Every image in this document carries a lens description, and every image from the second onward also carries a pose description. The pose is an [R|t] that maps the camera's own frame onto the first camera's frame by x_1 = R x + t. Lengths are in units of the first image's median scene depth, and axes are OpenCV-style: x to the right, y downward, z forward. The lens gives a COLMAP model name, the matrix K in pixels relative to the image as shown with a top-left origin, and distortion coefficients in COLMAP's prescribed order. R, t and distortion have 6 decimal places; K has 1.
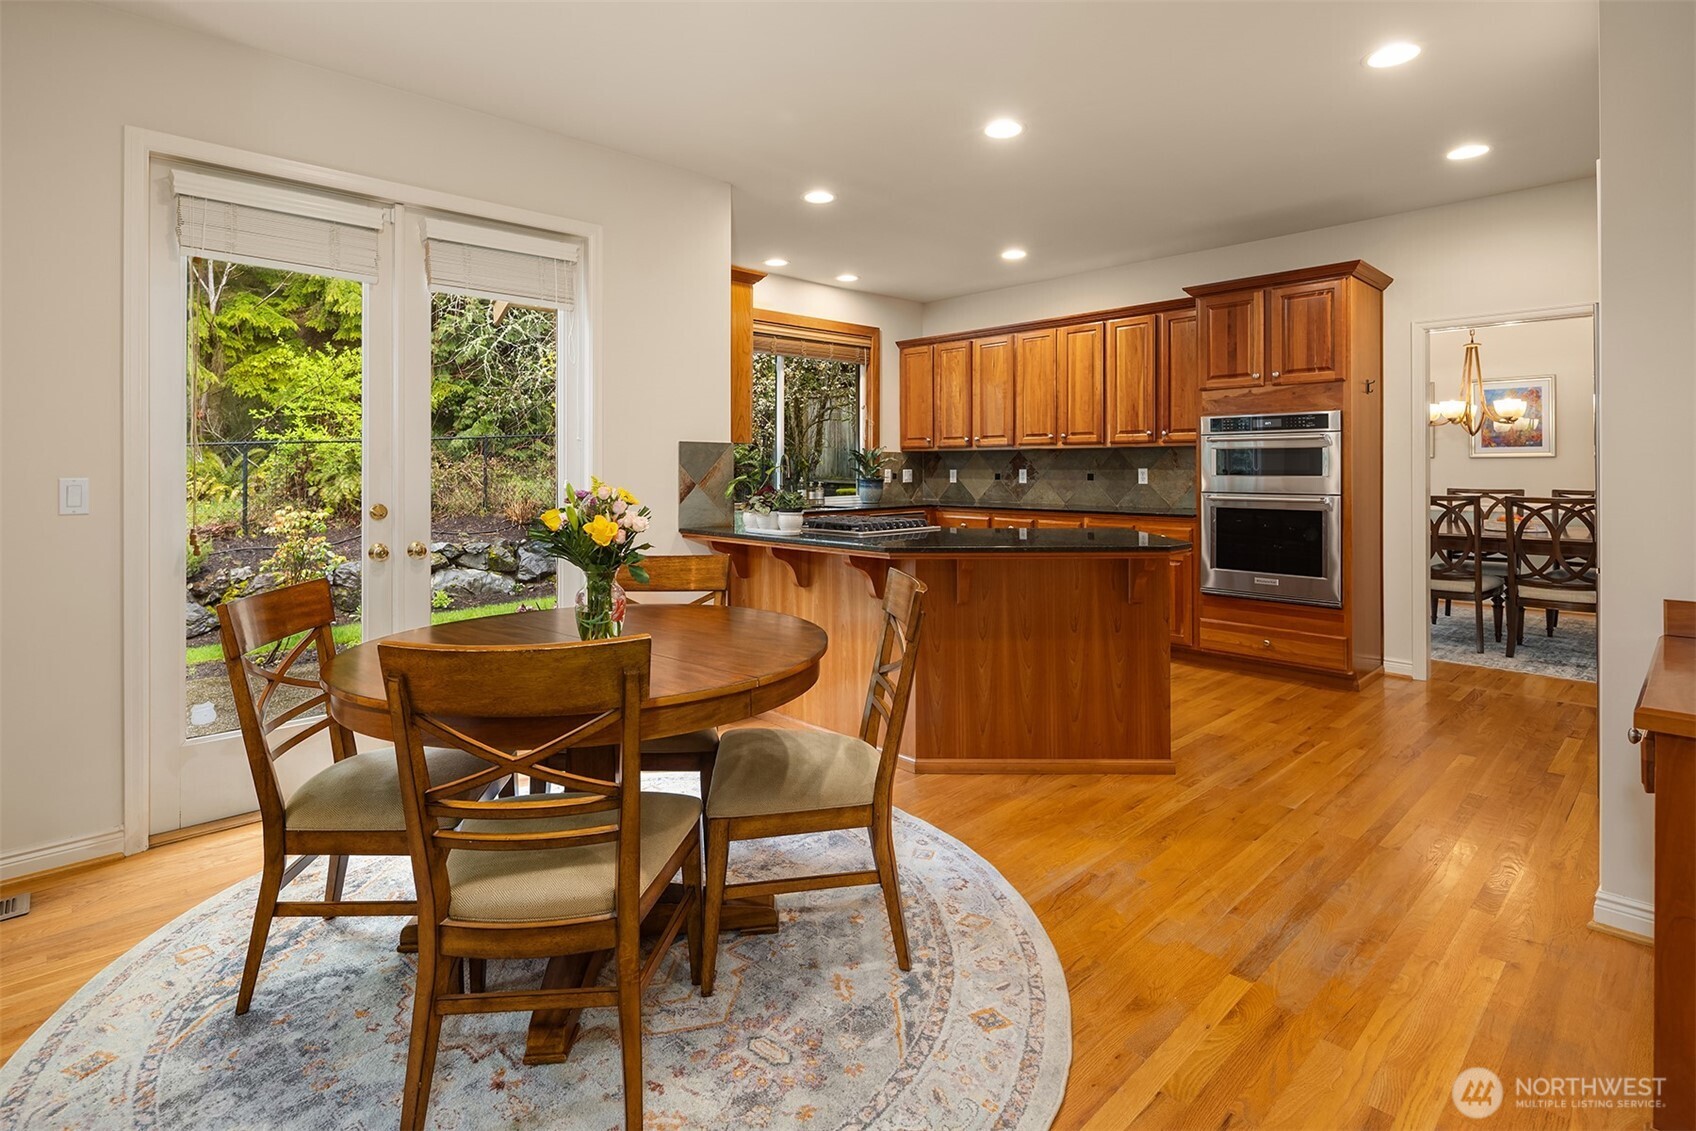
lens RADIAL K [[826.9, 0, 841.7], [0, 826.9, 477.9], [0, 0, 1]] dist [0.001720, -0.000739]
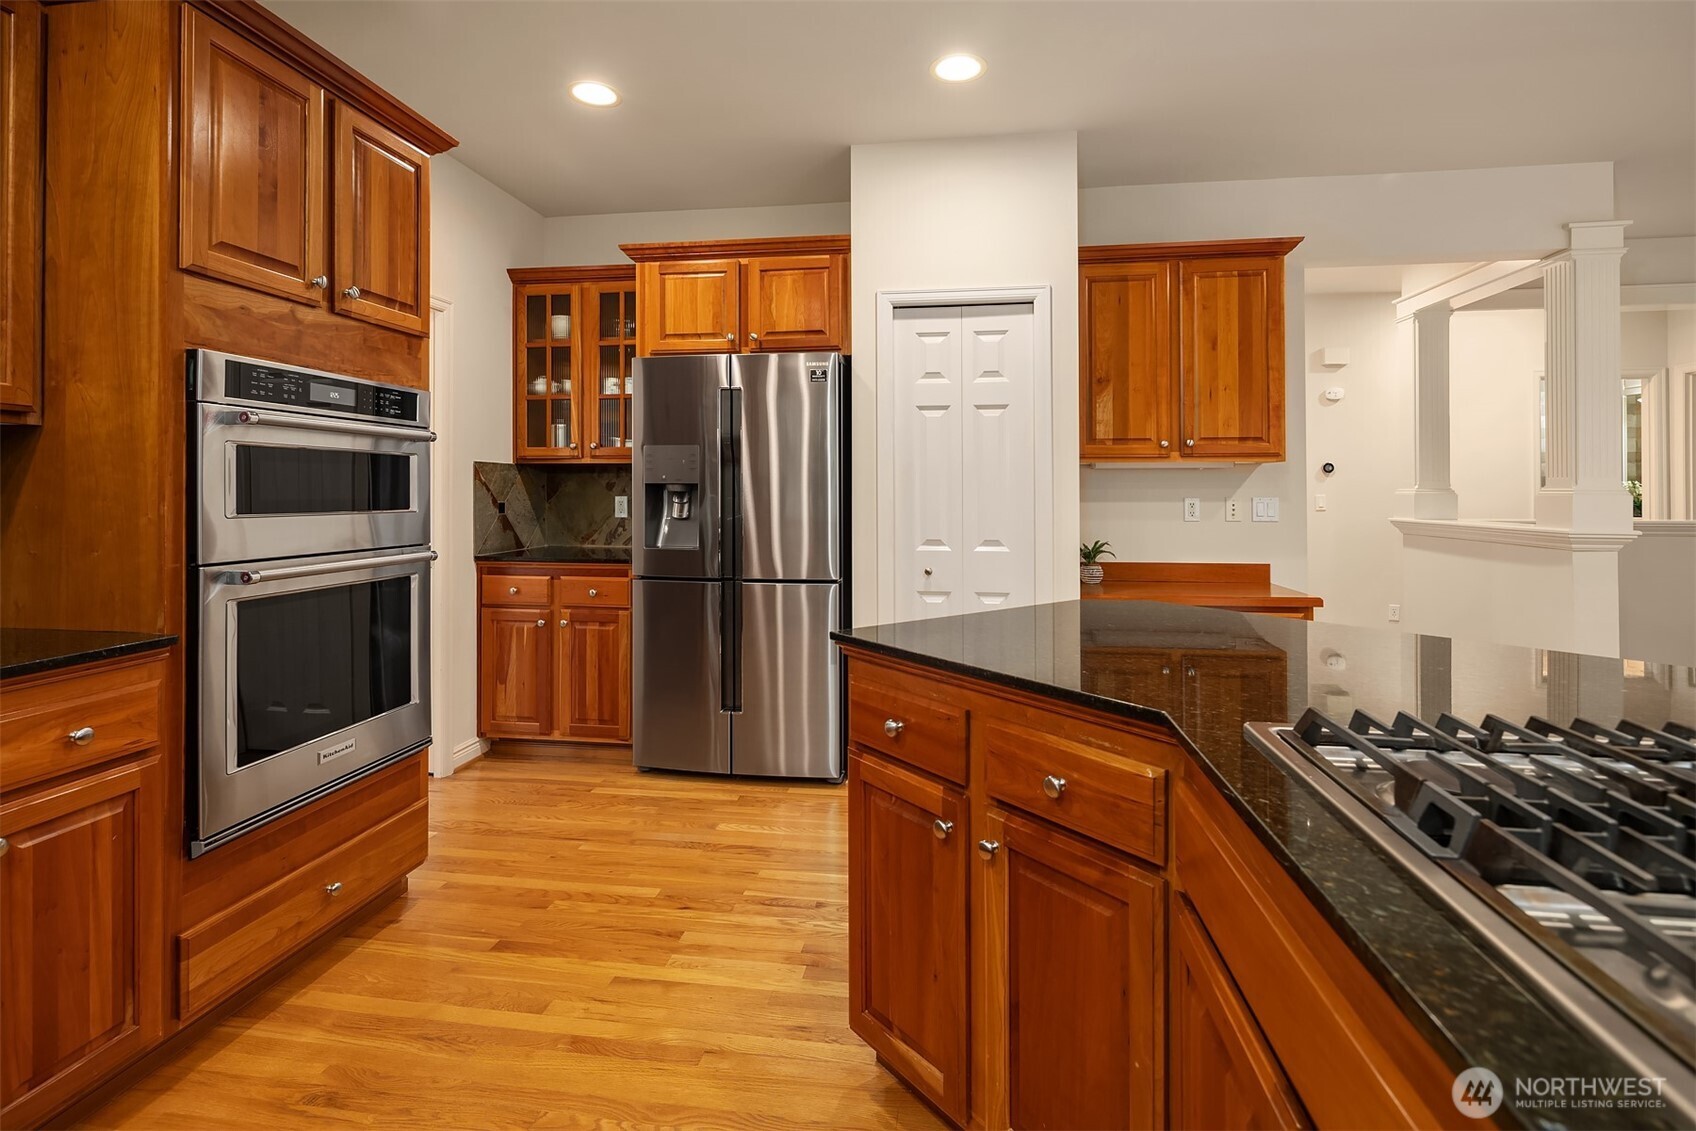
lens RADIAL K [[823.6, 0, 844.1], [0, 823.6, 488.0], [0, 0, 1]] dist [0.002425, -0.001558]
pose [[-0.617728, 0.004872, 0.786376, -0.004345], [0.011453, 0.999930, 0.002801, -0.012168], [-0.786308, 0.010737, -0.617741, 0.912852]]
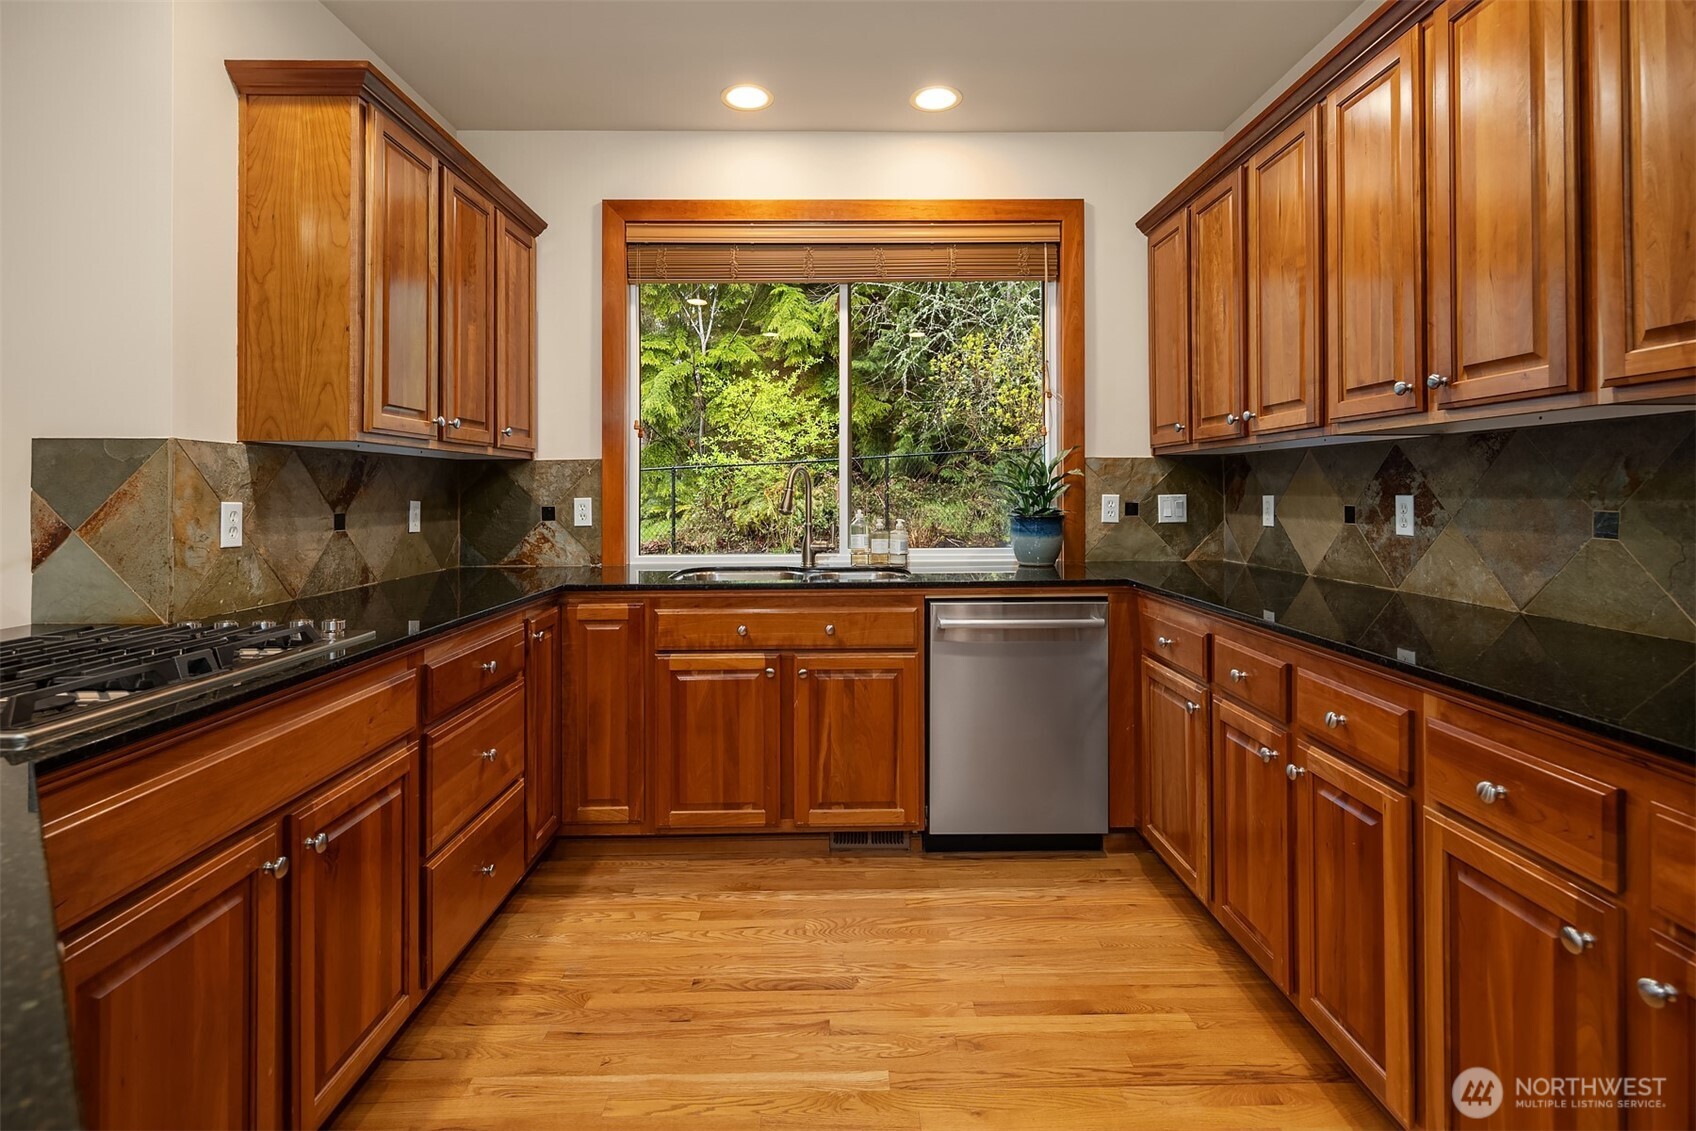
lens RADIAL K [[823.6, 0, 844.1], [0, 823.6, 488.0], [0, 0, 1]] dist [0.002425, -0.001558]
pose [[0.737899, -0.003375, -0.674902, 0.340191], [-0.006104, 0.999913, -0.011673, -0.009888], [0.674883, 0.012733, 0.737815, 0.714663]]
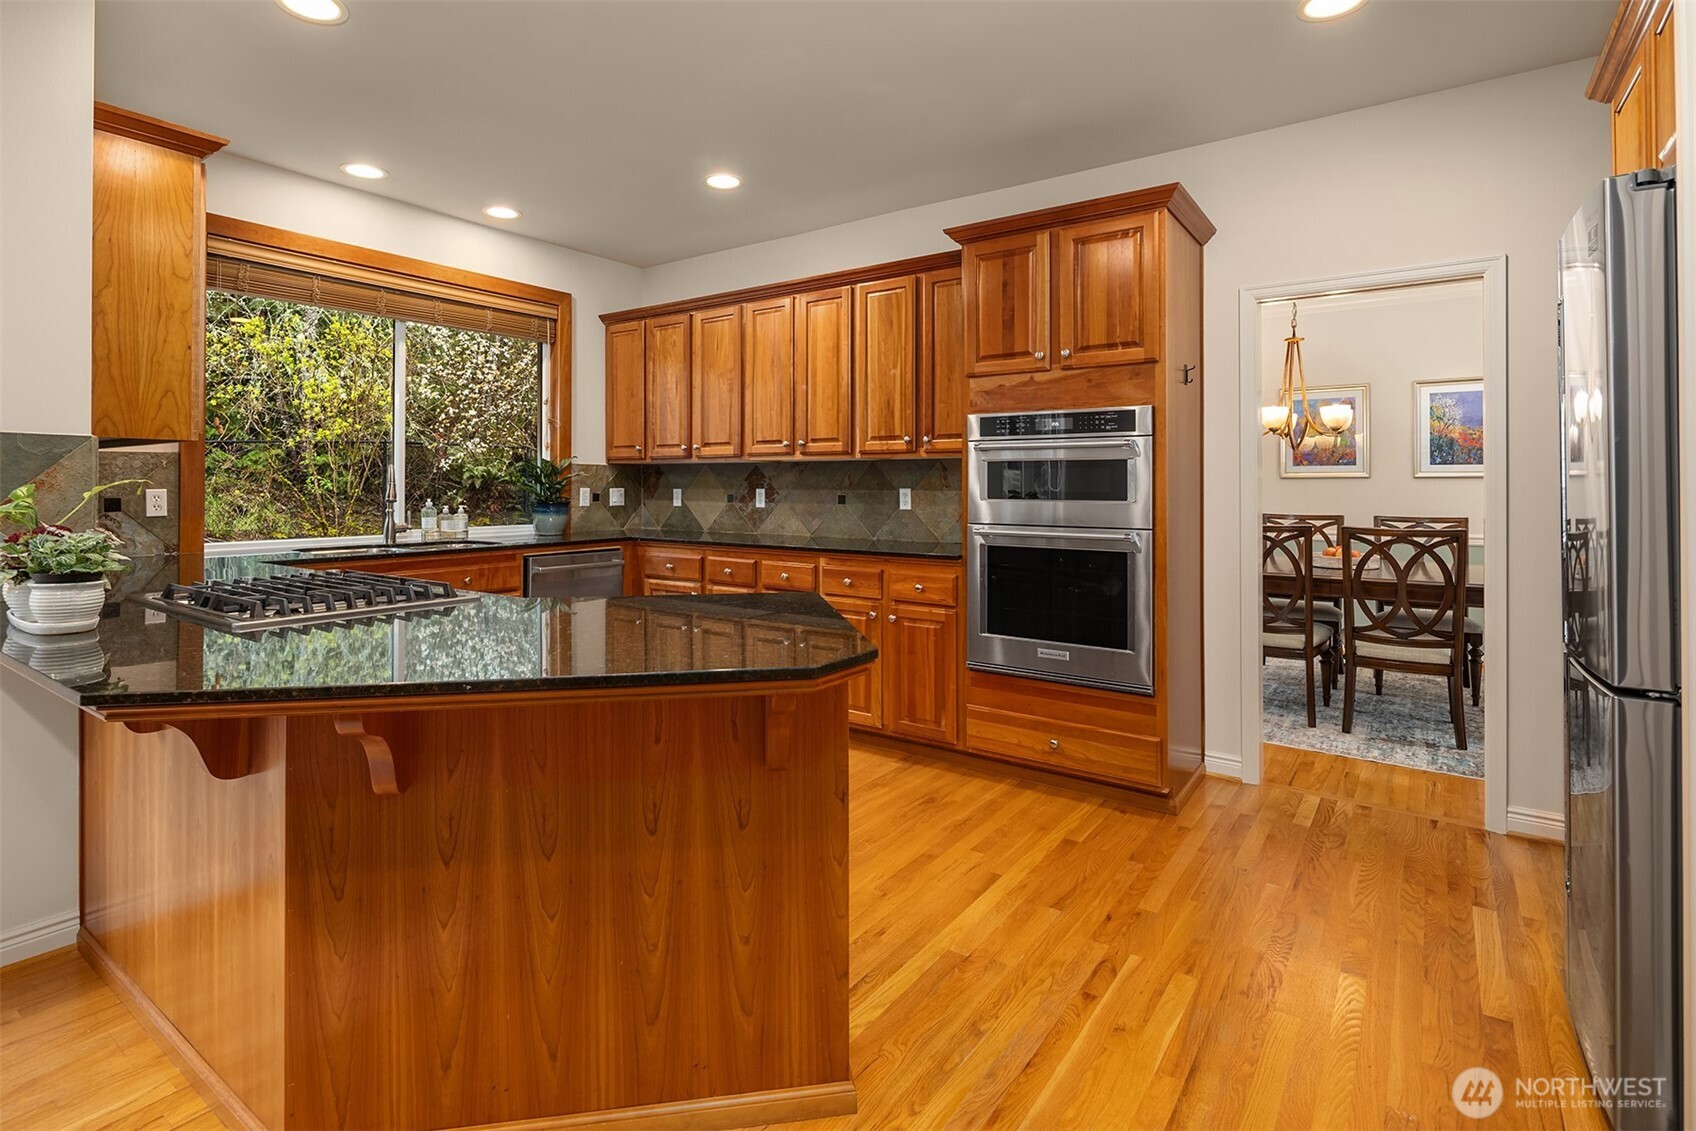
lens RADIAL K [[823.6, 0, 844.1], [0, 823.6, 488.0], [0, 0, 1]] dist [0.002425, -0.001558]
pose [[0.980438, 0.004690, 0.196774, 0.178836], [-0.002692, 0.999942, -0.010419, -0.004457], [-0.196812, 0.009685, 0.980393, 0.311608]]
